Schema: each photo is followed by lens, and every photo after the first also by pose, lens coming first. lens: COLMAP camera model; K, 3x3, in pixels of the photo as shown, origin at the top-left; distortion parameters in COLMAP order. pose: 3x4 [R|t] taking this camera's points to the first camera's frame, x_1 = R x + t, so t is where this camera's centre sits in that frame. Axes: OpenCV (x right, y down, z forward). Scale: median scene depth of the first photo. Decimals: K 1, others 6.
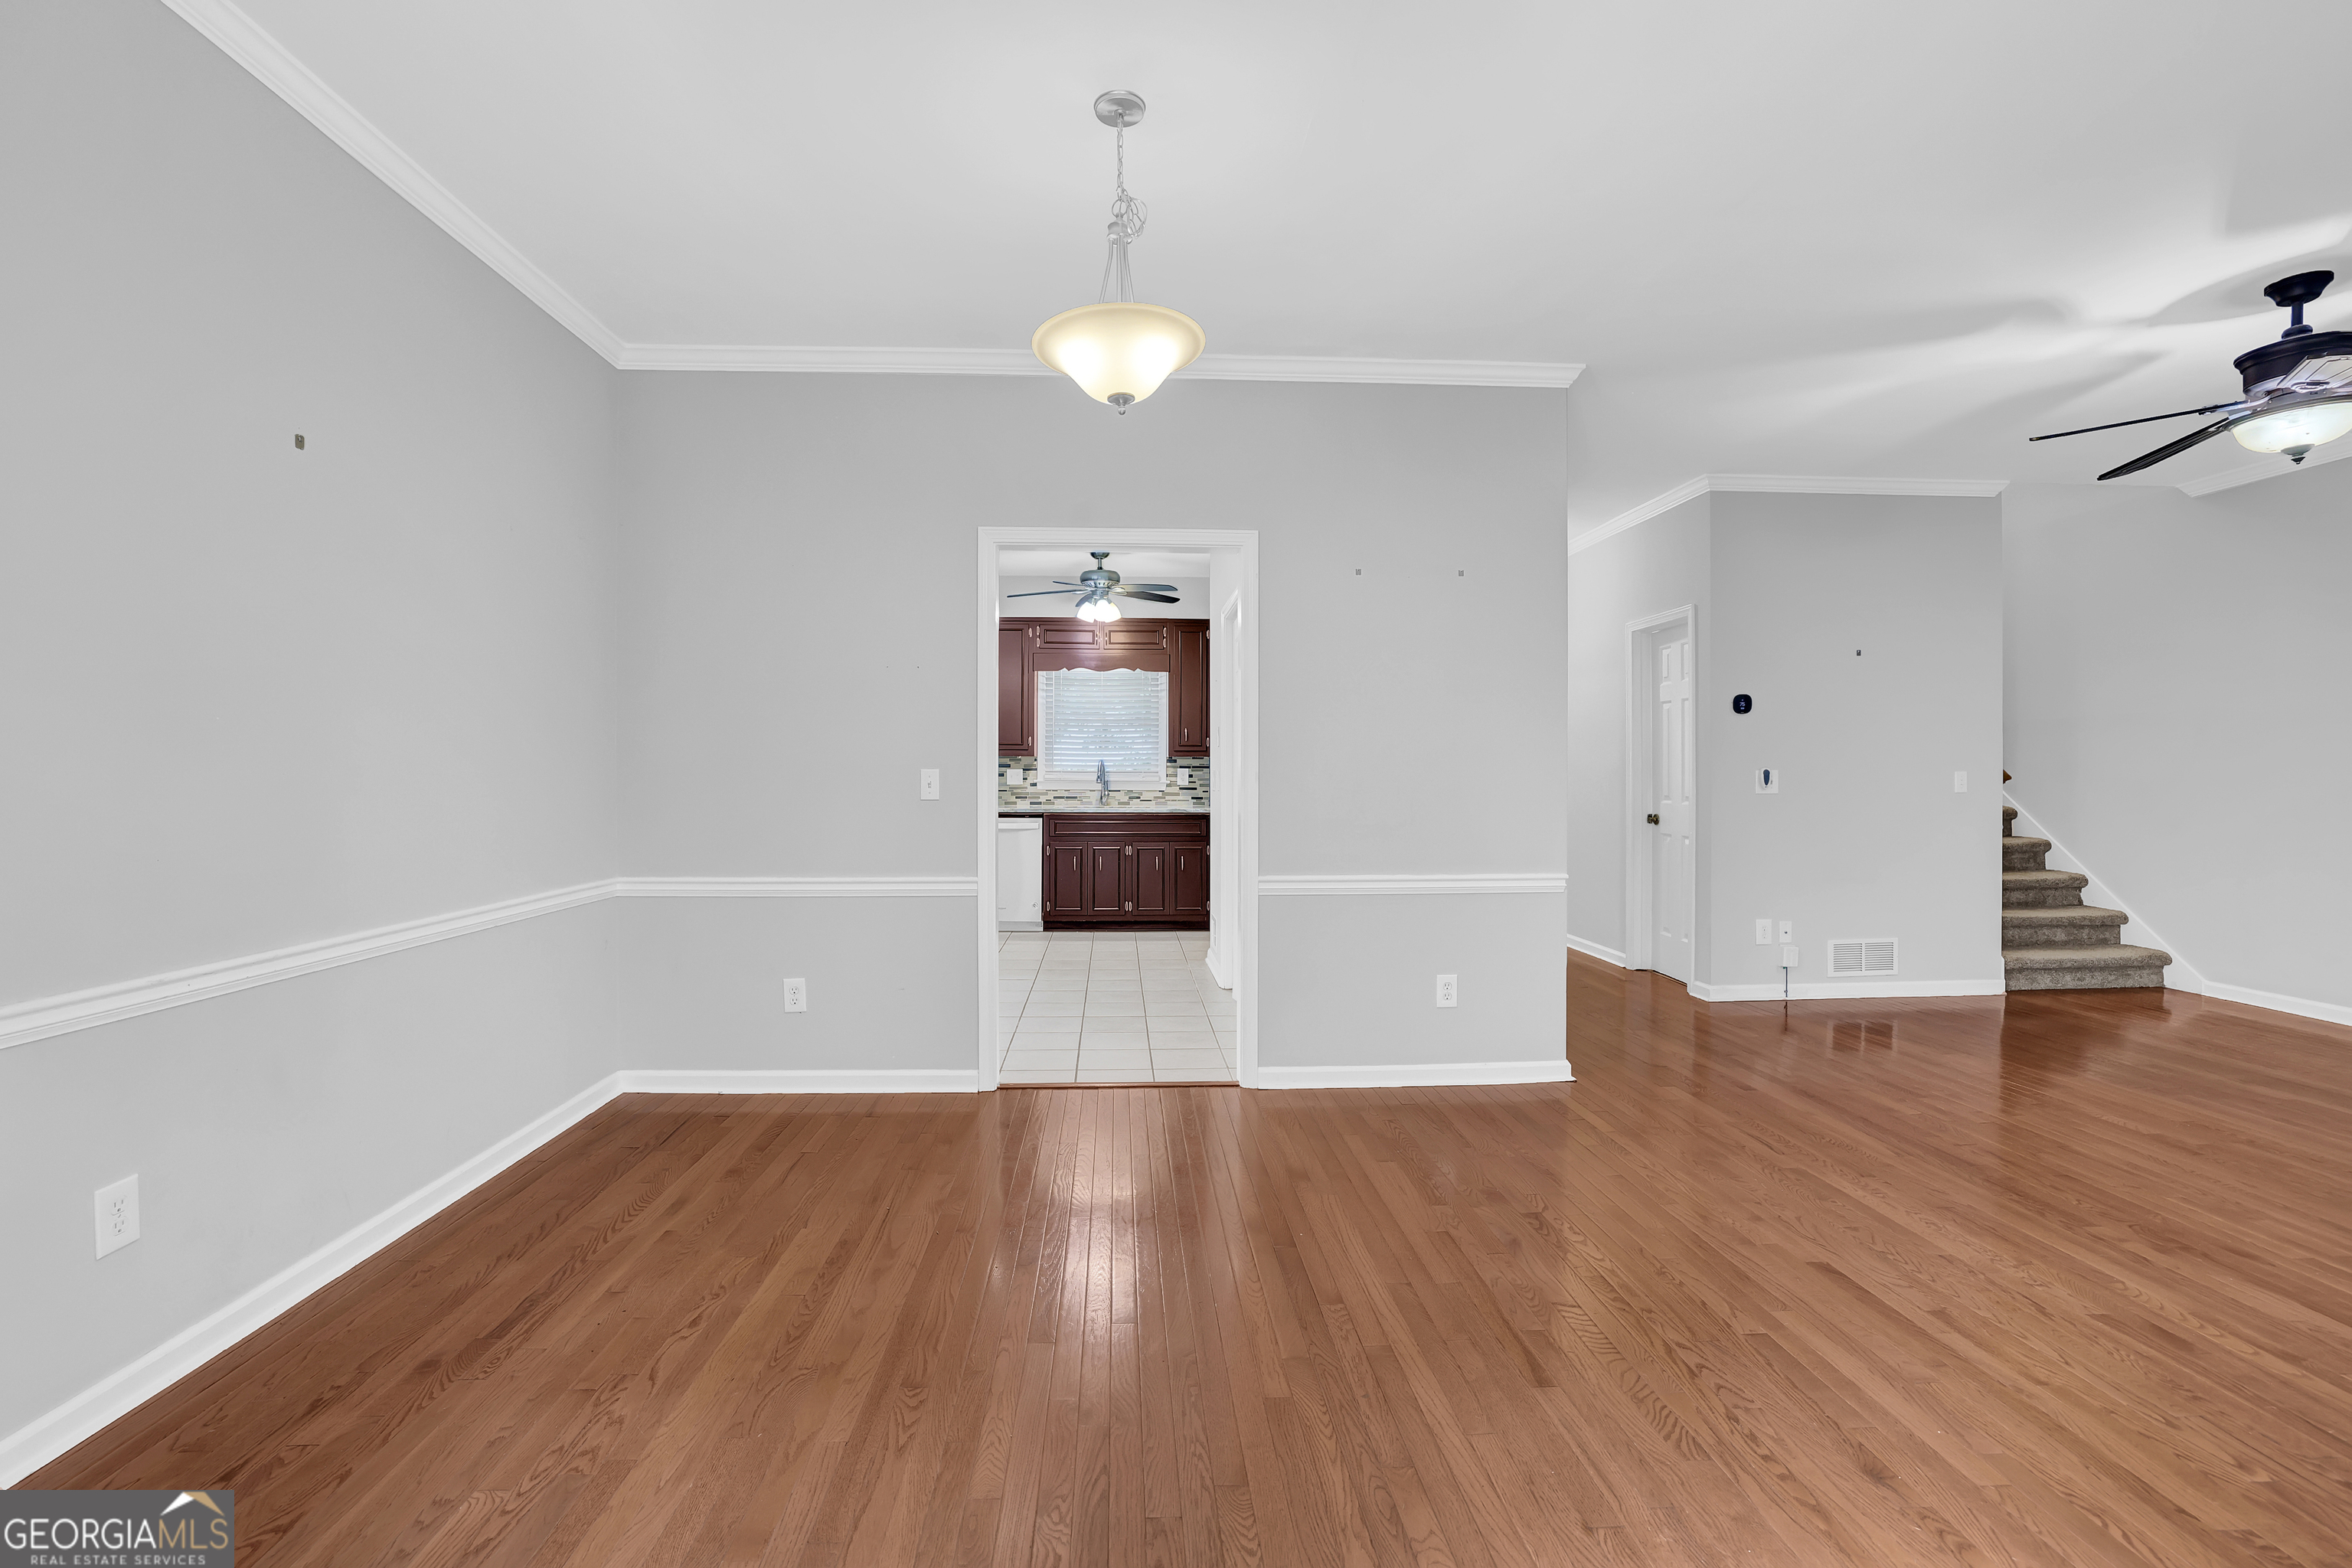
lens RADIAL K [[1029.5, 0, 1159.8], [0, 1029.5, 787.1], [0, 0, 1]] dist [-0.038049, 0.010222]
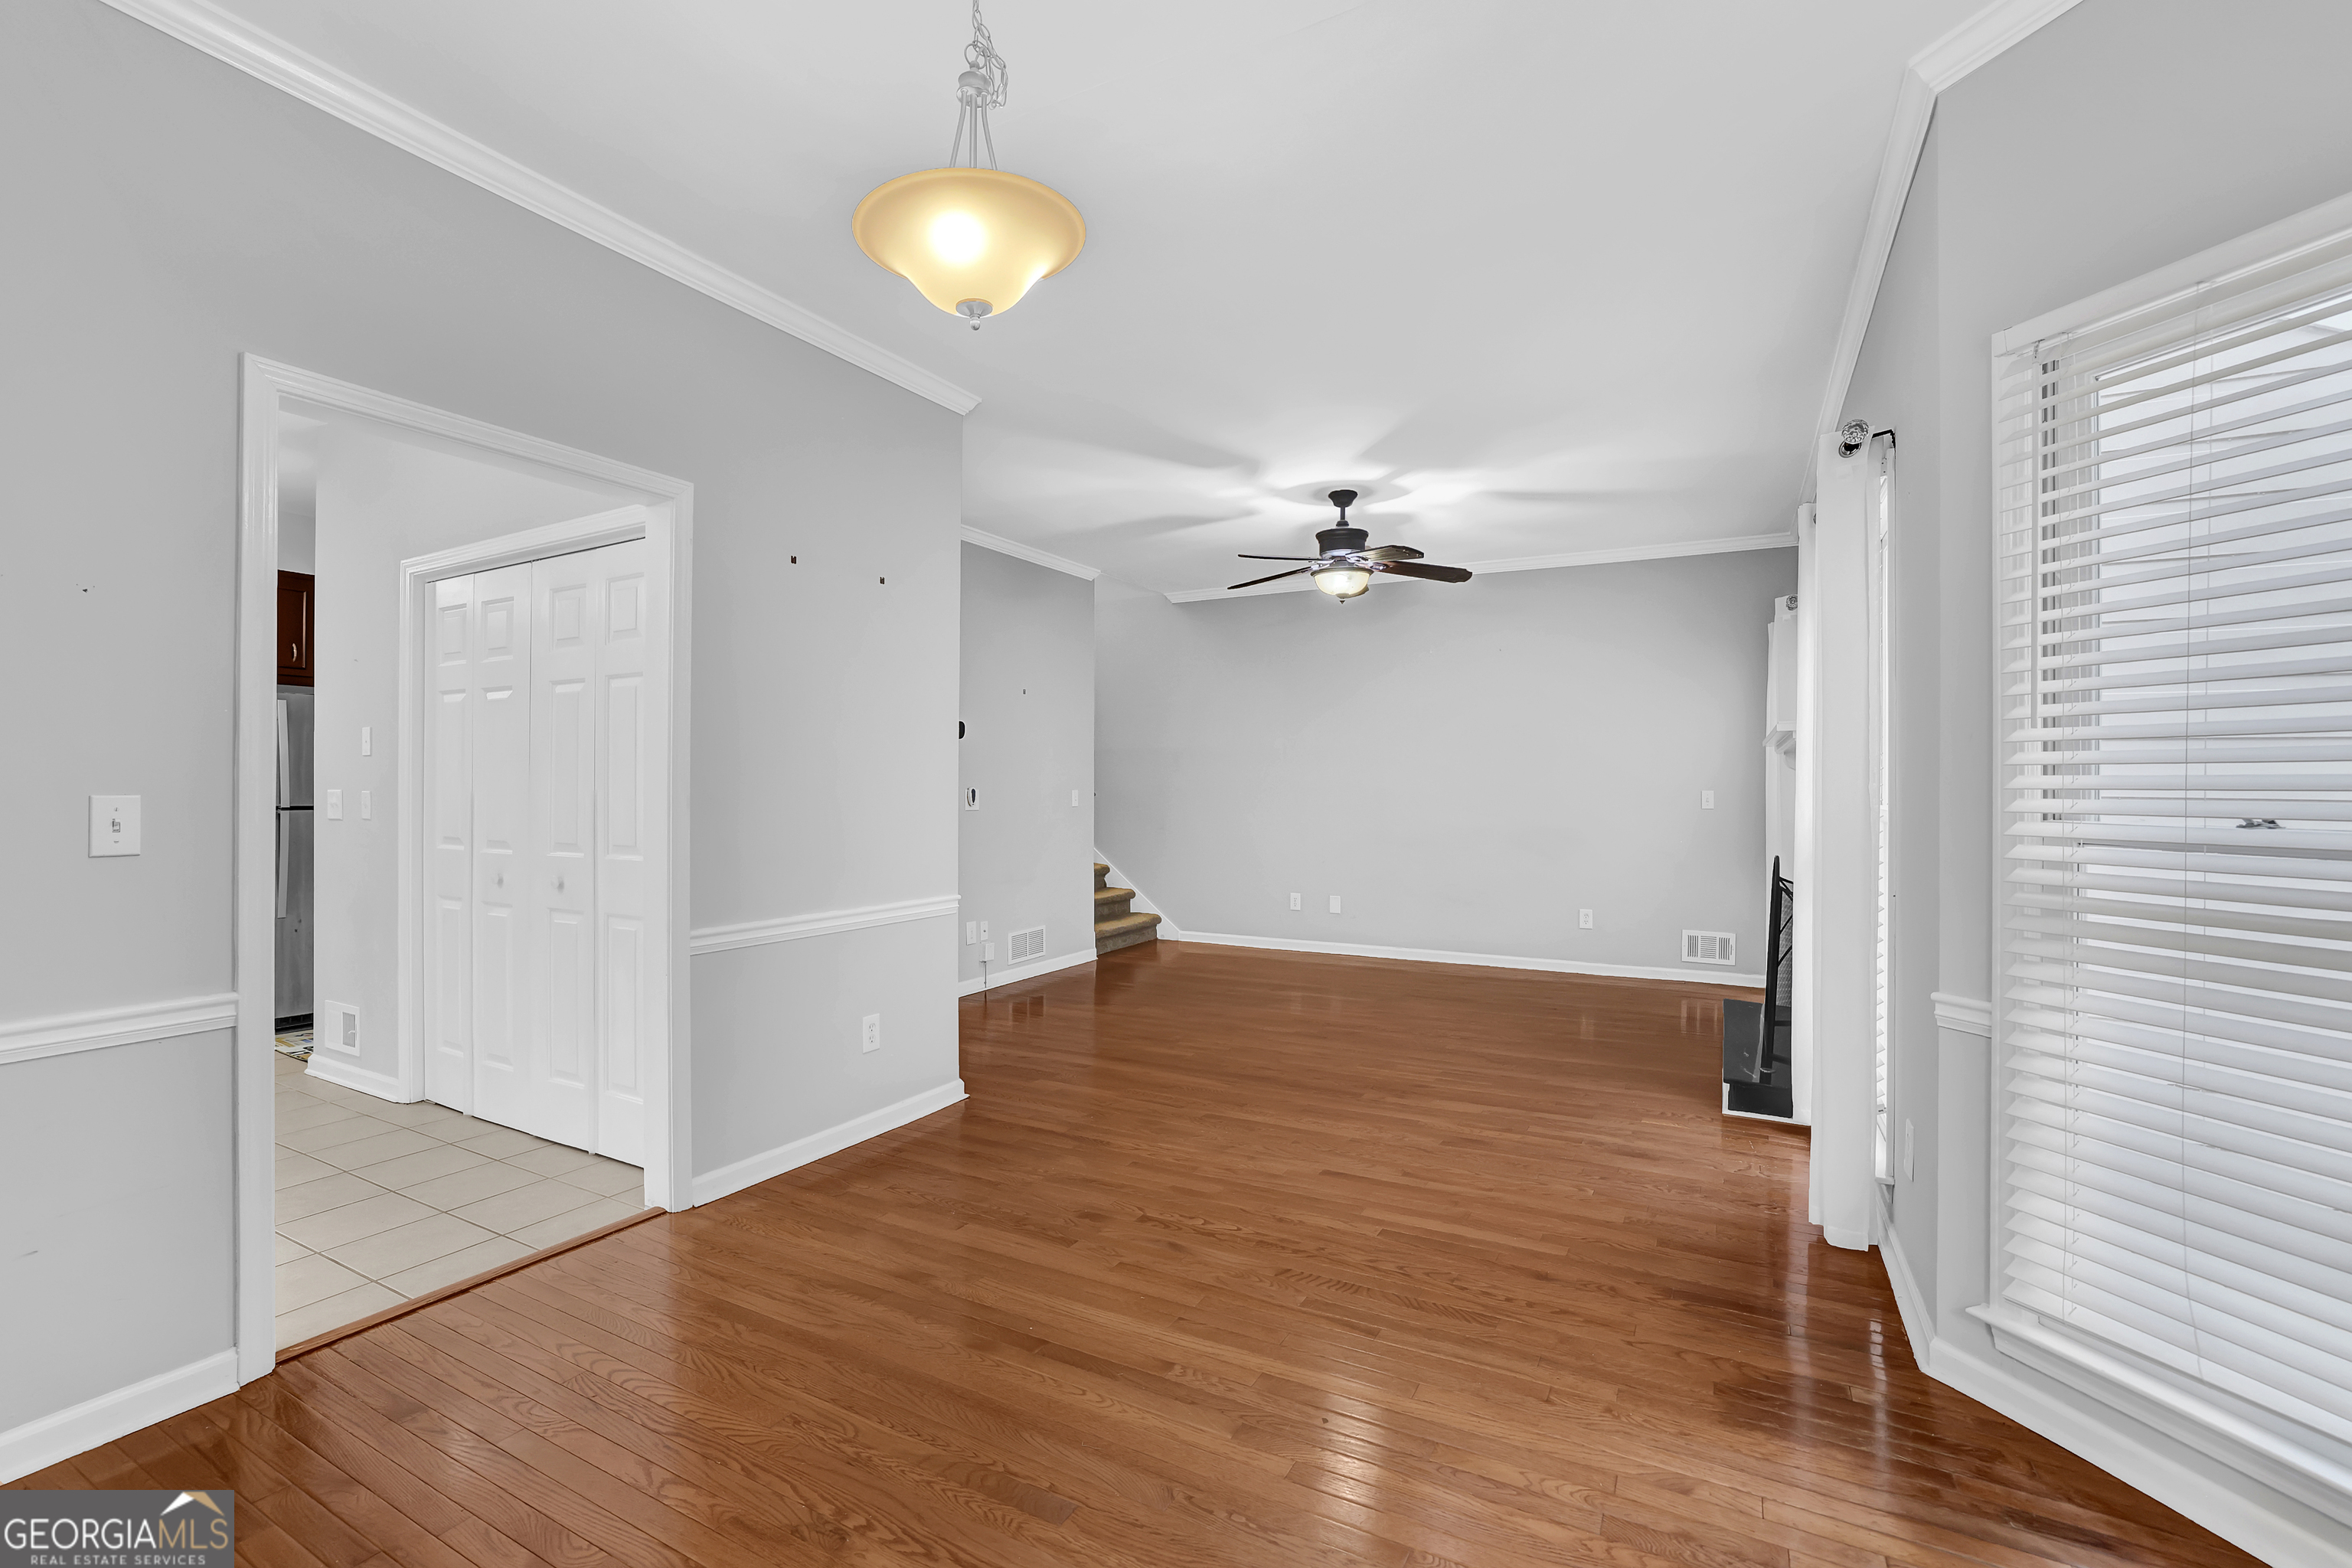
lens RADIAL K [[1029.5, 0, 1169.7], [0, 1029.5, 788.7], [0, 0, 1]] dist [-0.038049, 0.010222]
pose [[0.523132, -0.000230, 0.852251, -0.262012], [0.010961, 0.999919, -0.006458, -0.007651], [-0.852181, 0.012720, 0.523093, 0.211976]]
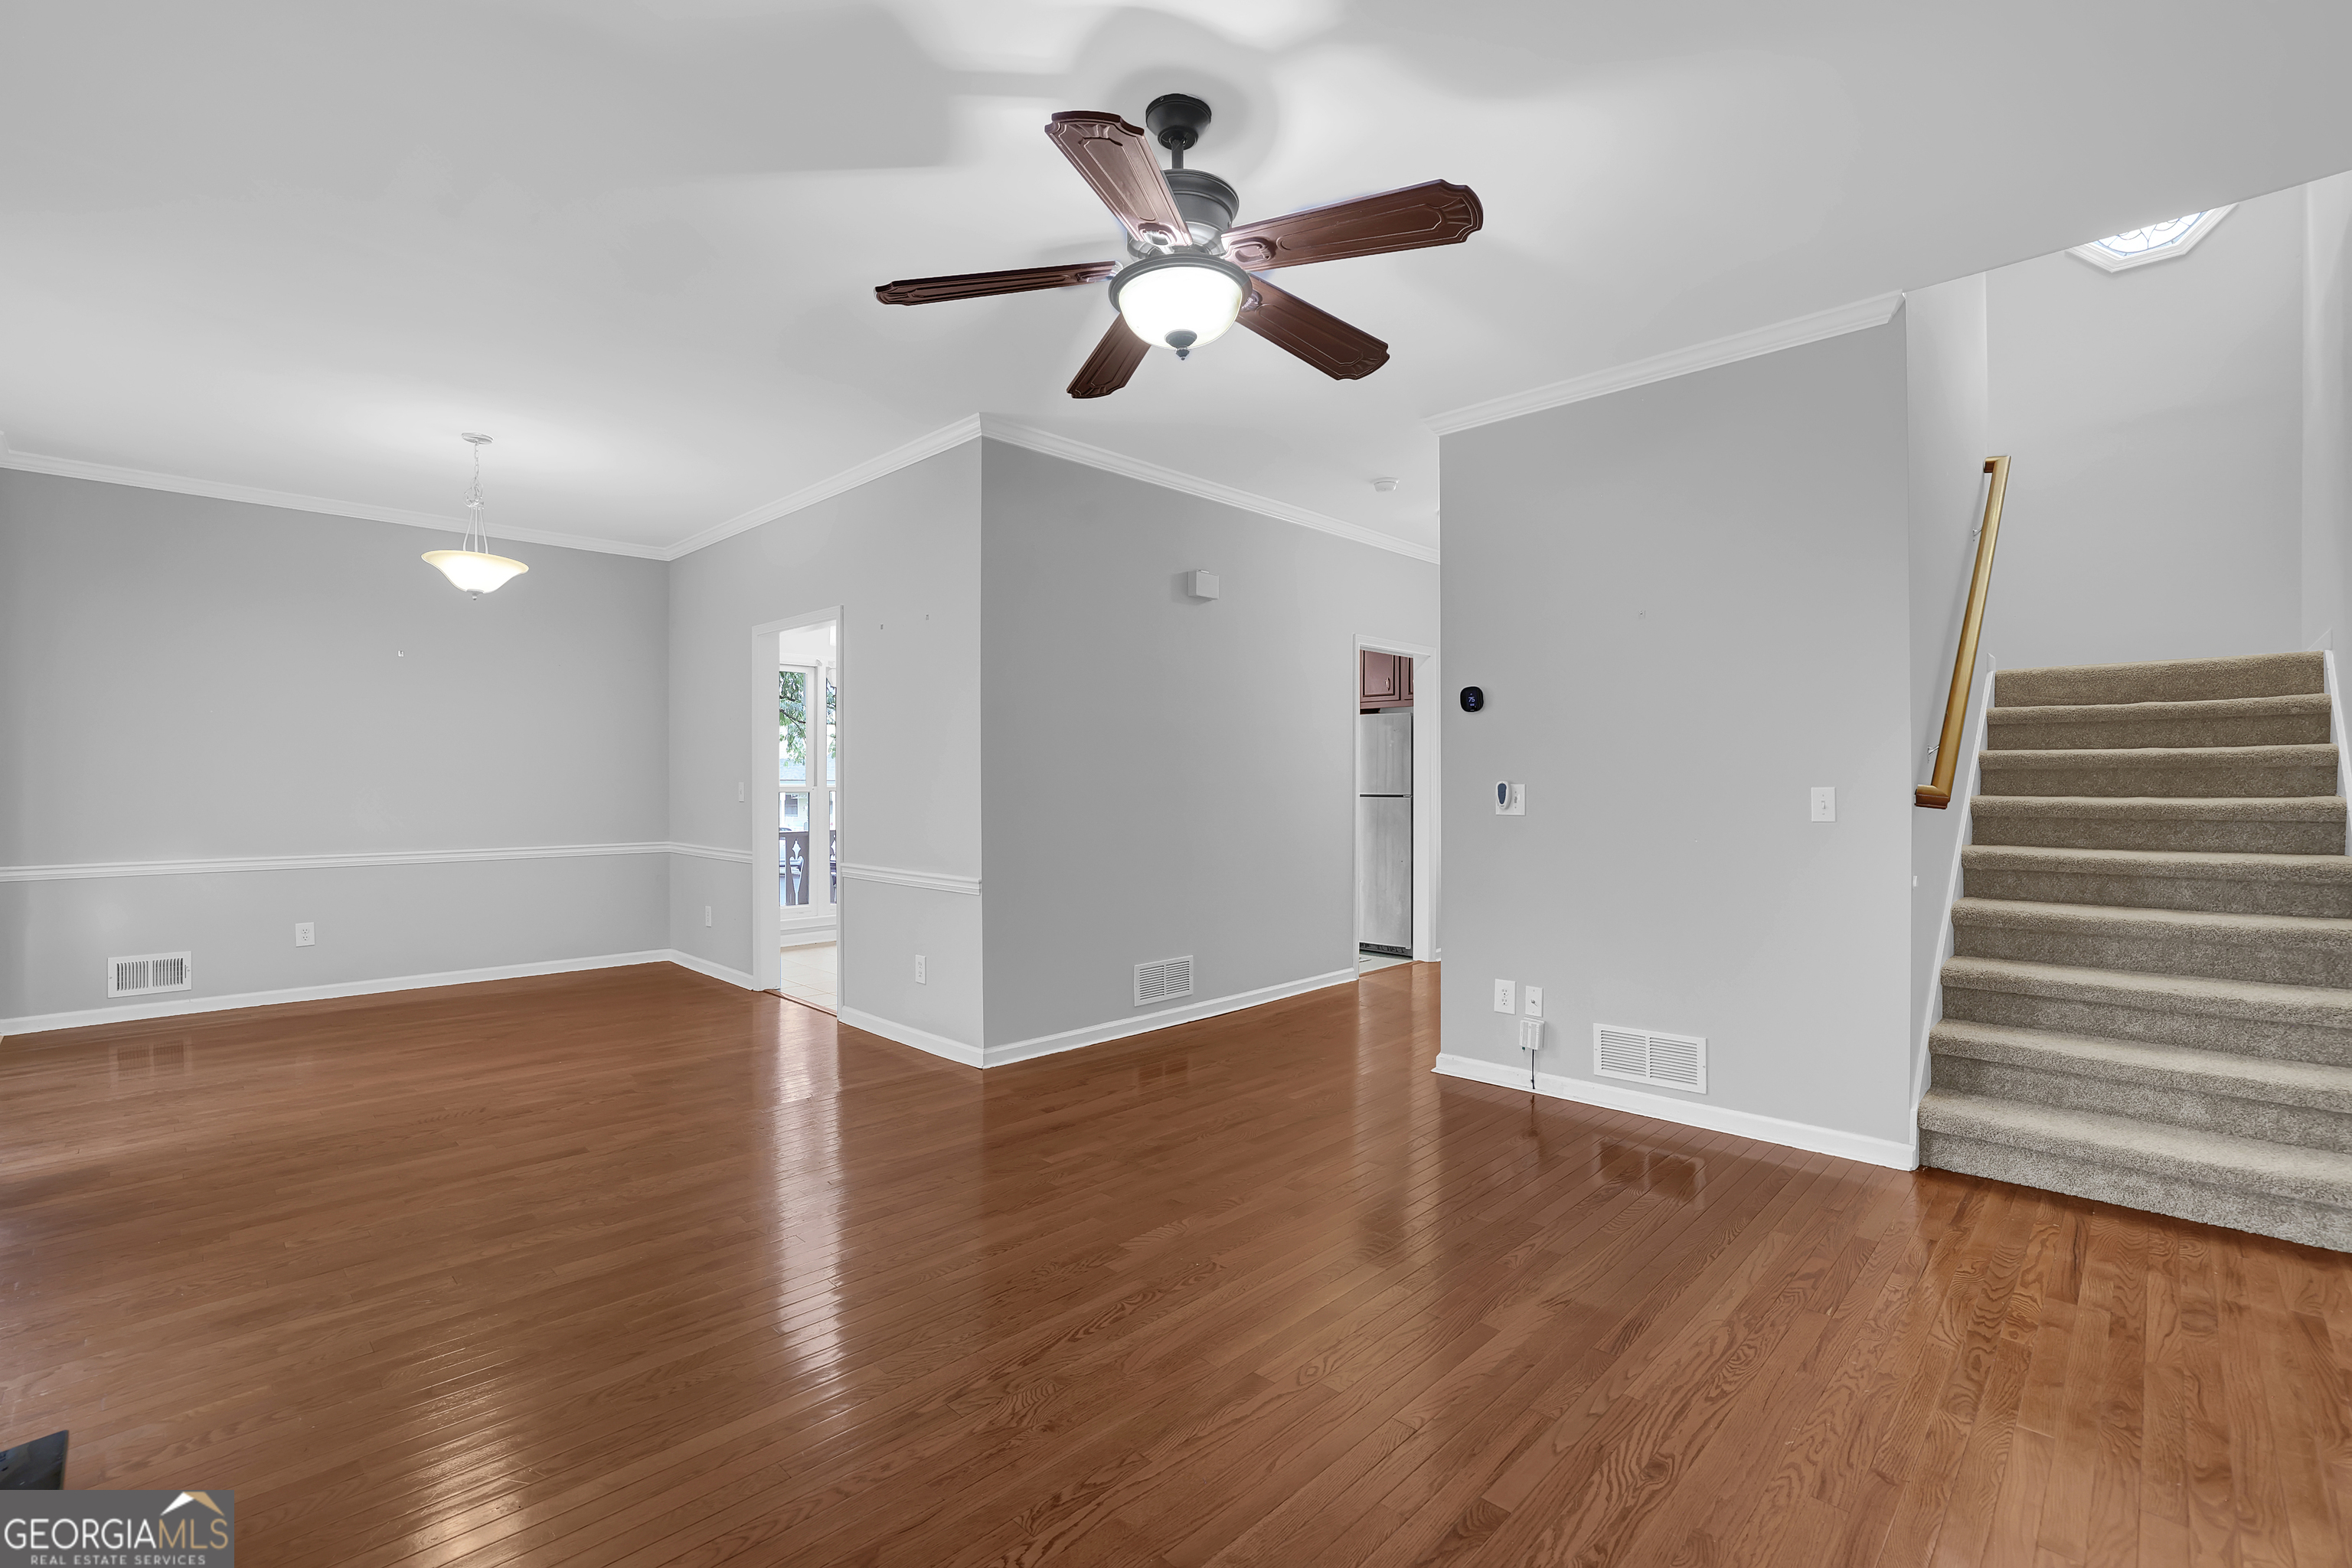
lens RADIAL K [[1029.5, 0, 1173.1], [0, 1029.5, 781.4], [0, 0, 1]] dist [-0.038049, 0.010222]
pose [[0.674474, 0.000671, -0.738298, 0.988878], [-0.010821, 0.999901, -0.008976, -0.008728], [0.738219, 0.014043, 0.674415, 0.296876]]
